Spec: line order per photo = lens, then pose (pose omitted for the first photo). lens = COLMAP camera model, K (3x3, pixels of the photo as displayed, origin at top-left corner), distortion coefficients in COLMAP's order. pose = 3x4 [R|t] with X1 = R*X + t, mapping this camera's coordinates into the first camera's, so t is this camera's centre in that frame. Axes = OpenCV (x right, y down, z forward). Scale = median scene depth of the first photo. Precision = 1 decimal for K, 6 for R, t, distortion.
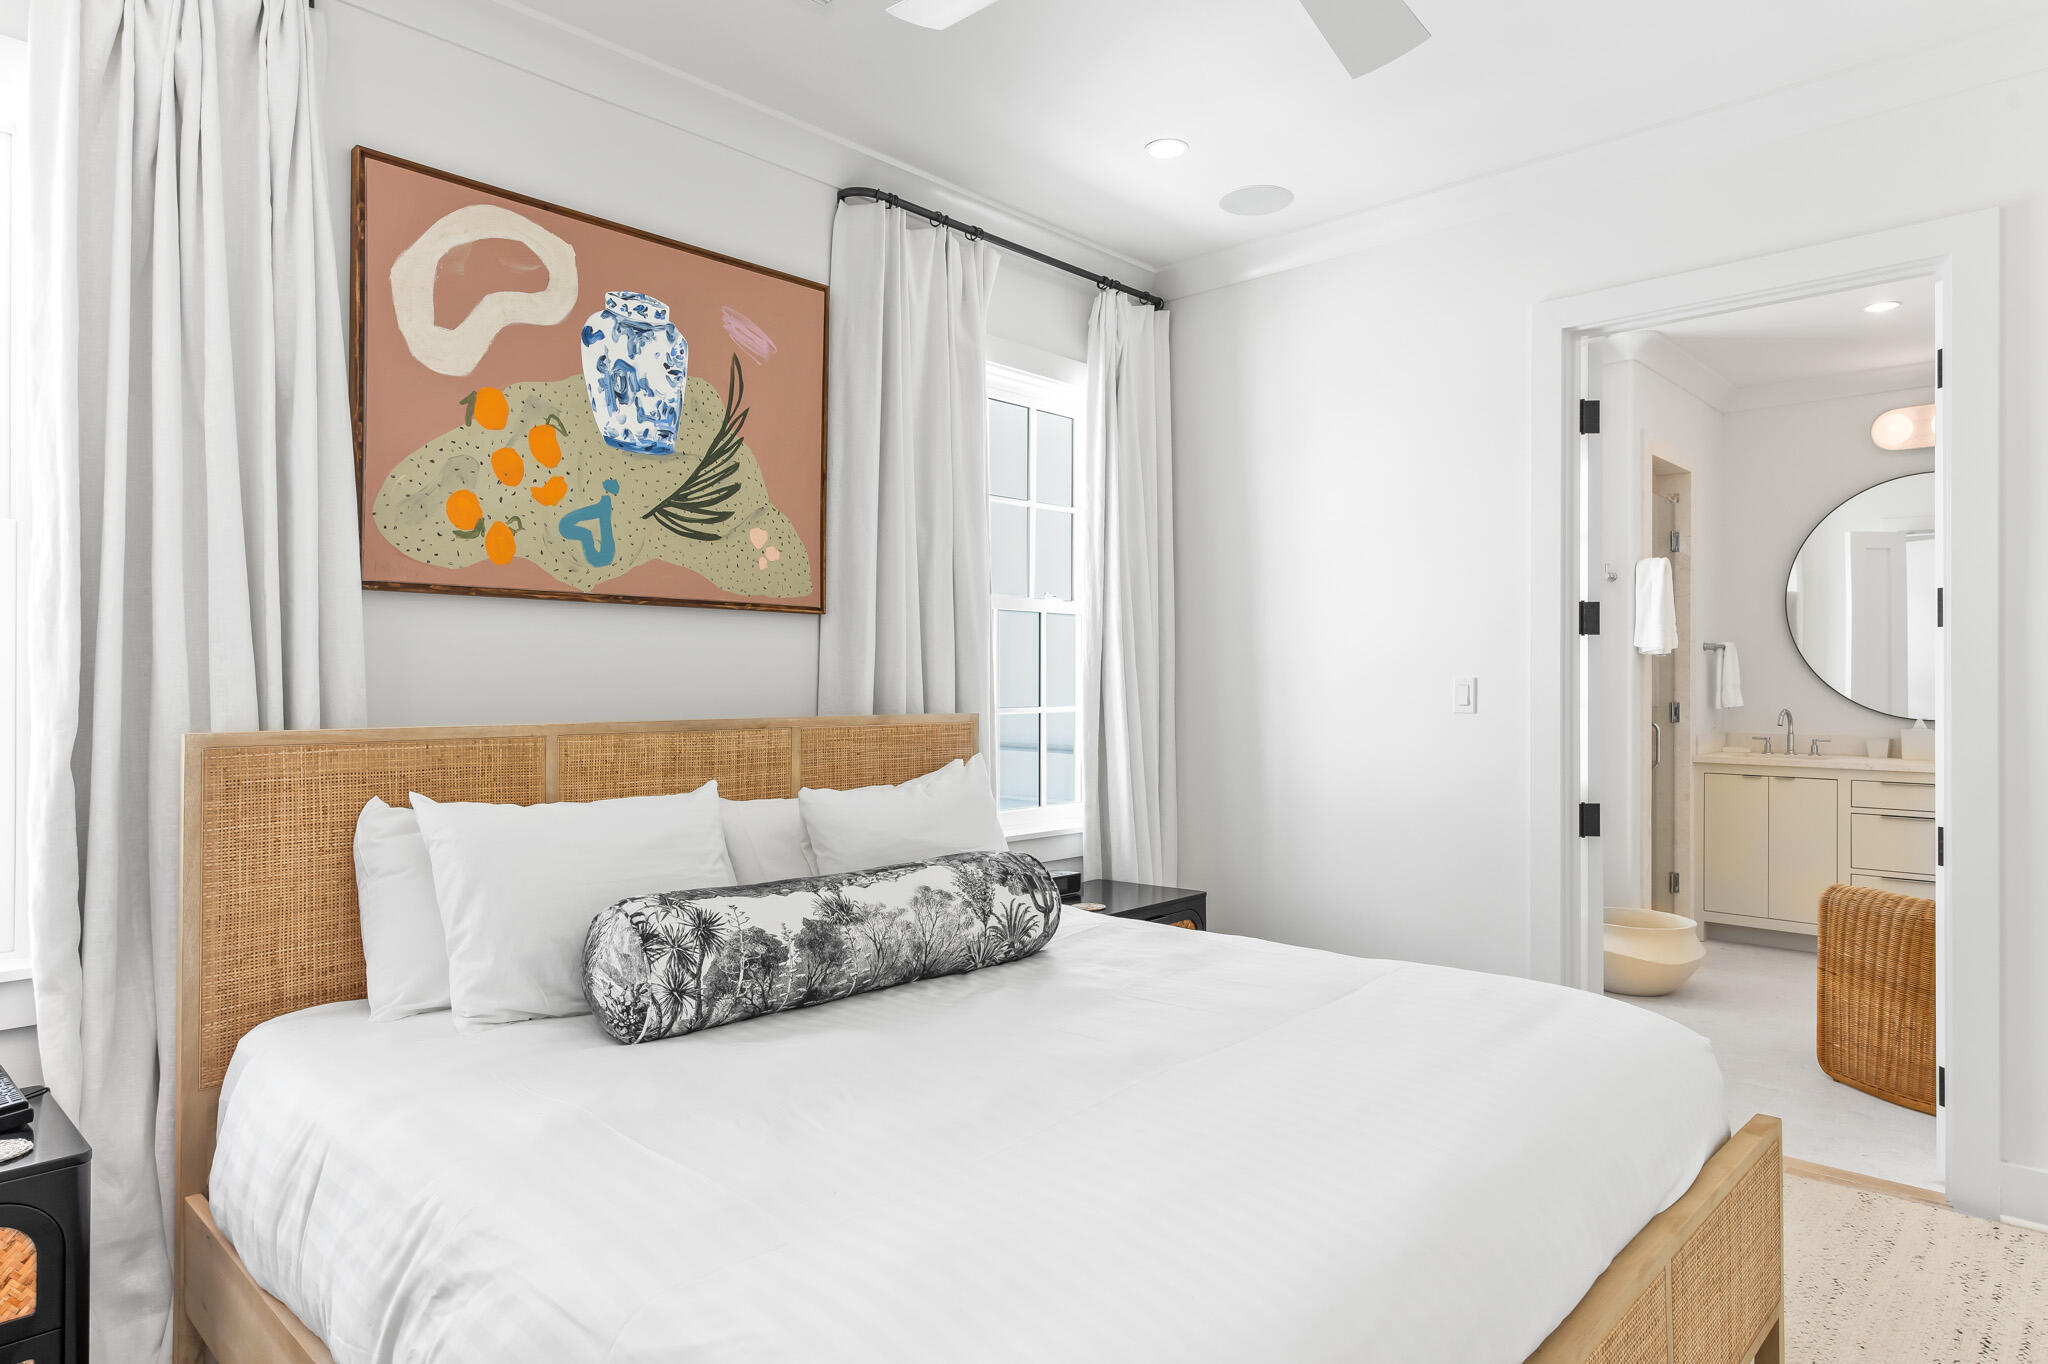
lens RADIAL K [[1180.7, 0, 1023.5], [0, 1180.7, 676.2], [0, 0, 1]] dist [0.002619, 0.000607]
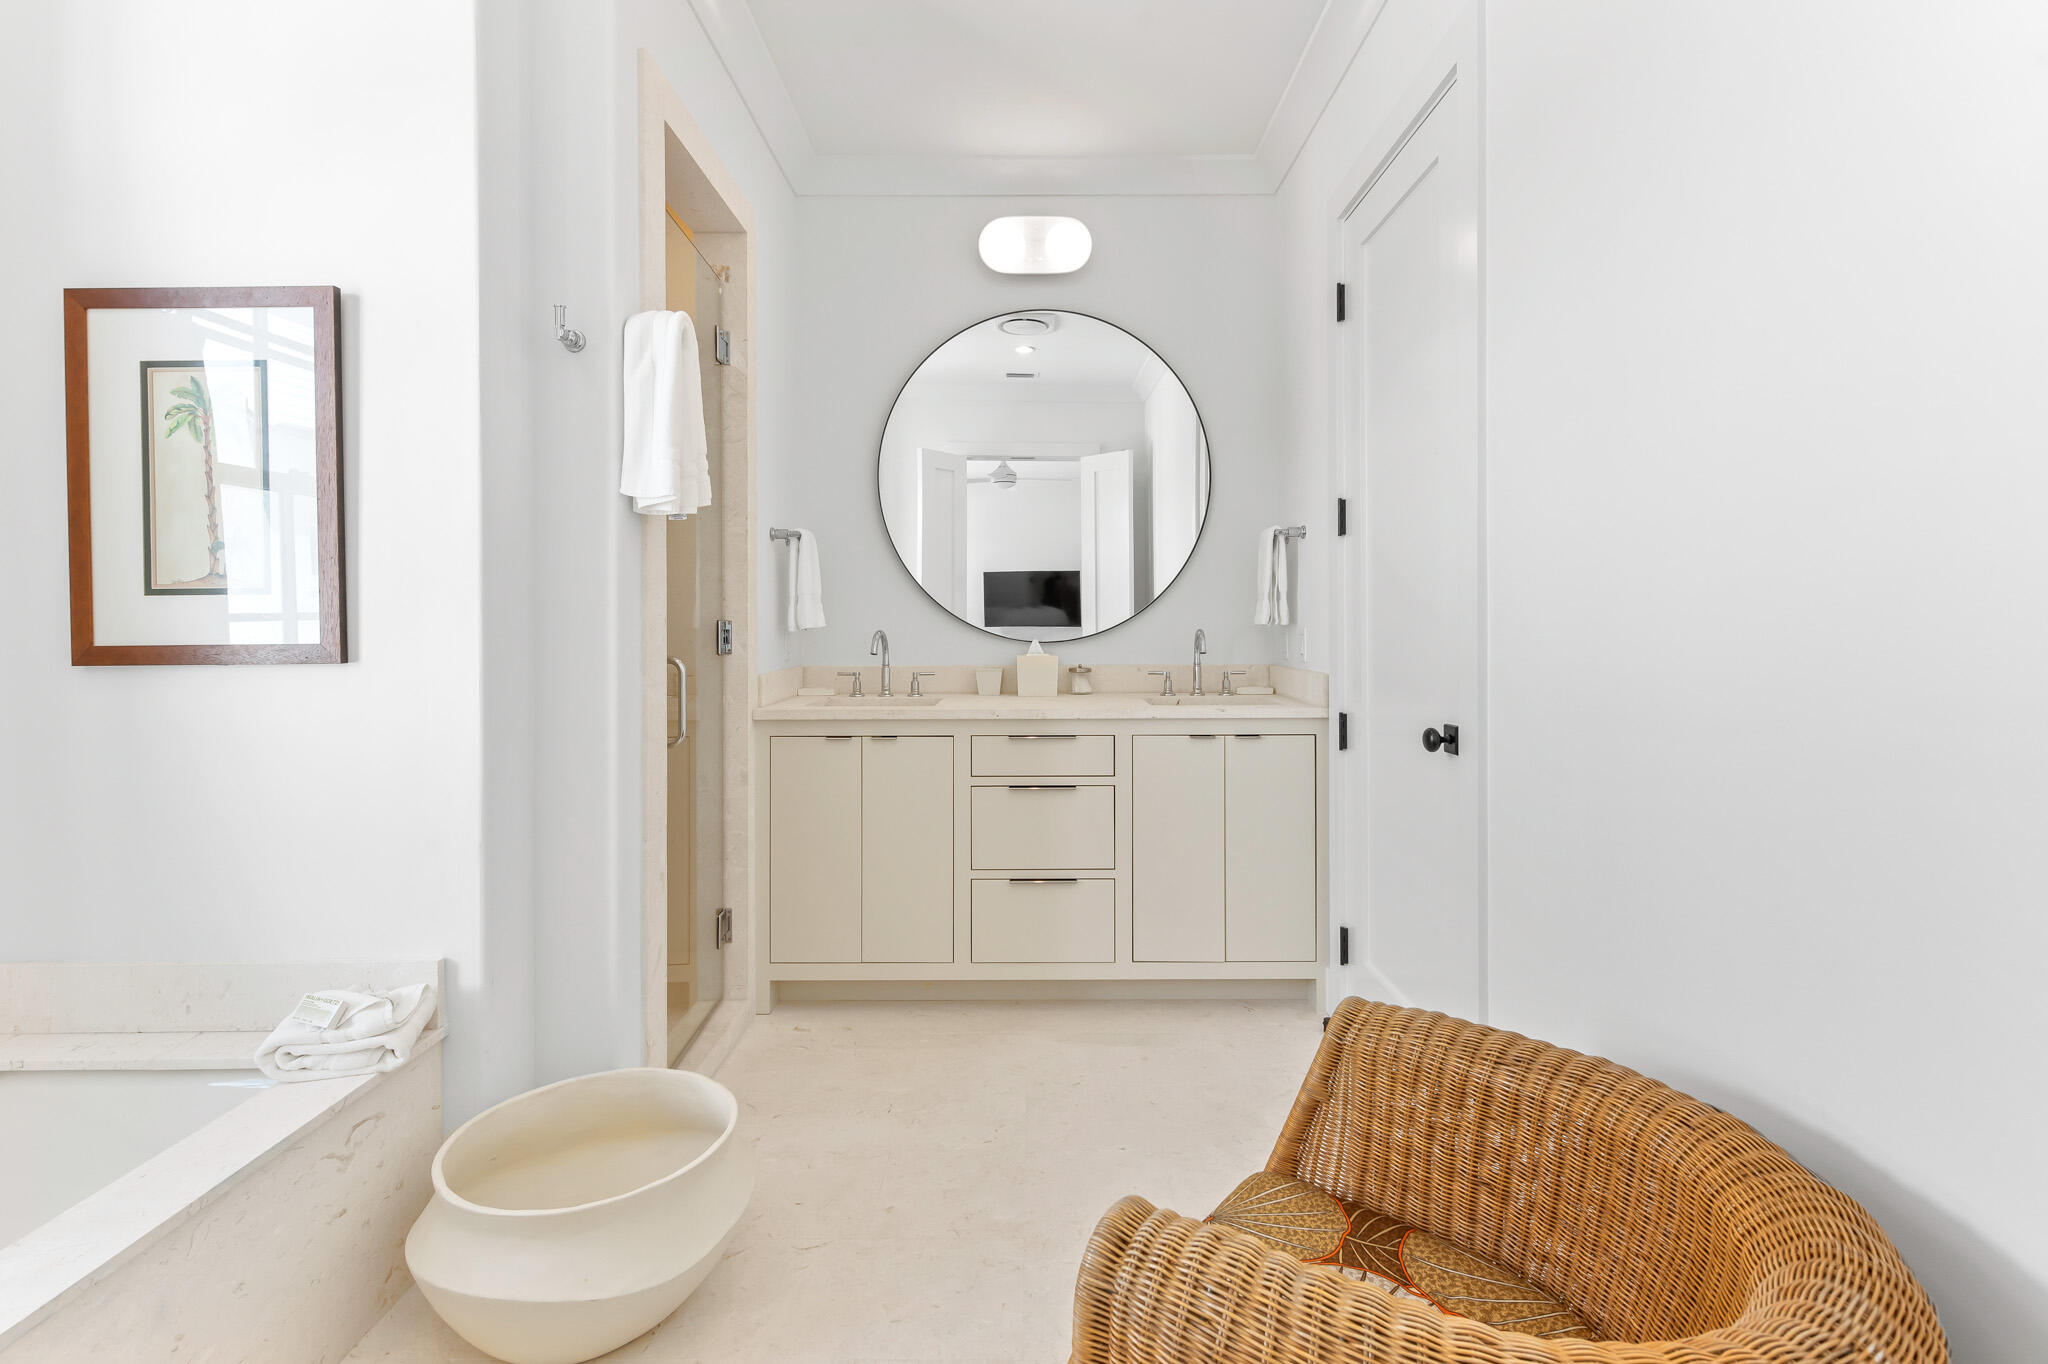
lens RADIAL K [[932.0, 0, 1033.1], [0, 932.0, 626.2], [0, 0, 1]] dist [0.001336, 0.000073]
pose [[0.719098, -0.007031, 0.694874, 0.340702], [0.002253, 0.999967, 0.007786, 0.021852], [-0.694906, -0.004034, 0.719090, 0.561480]]
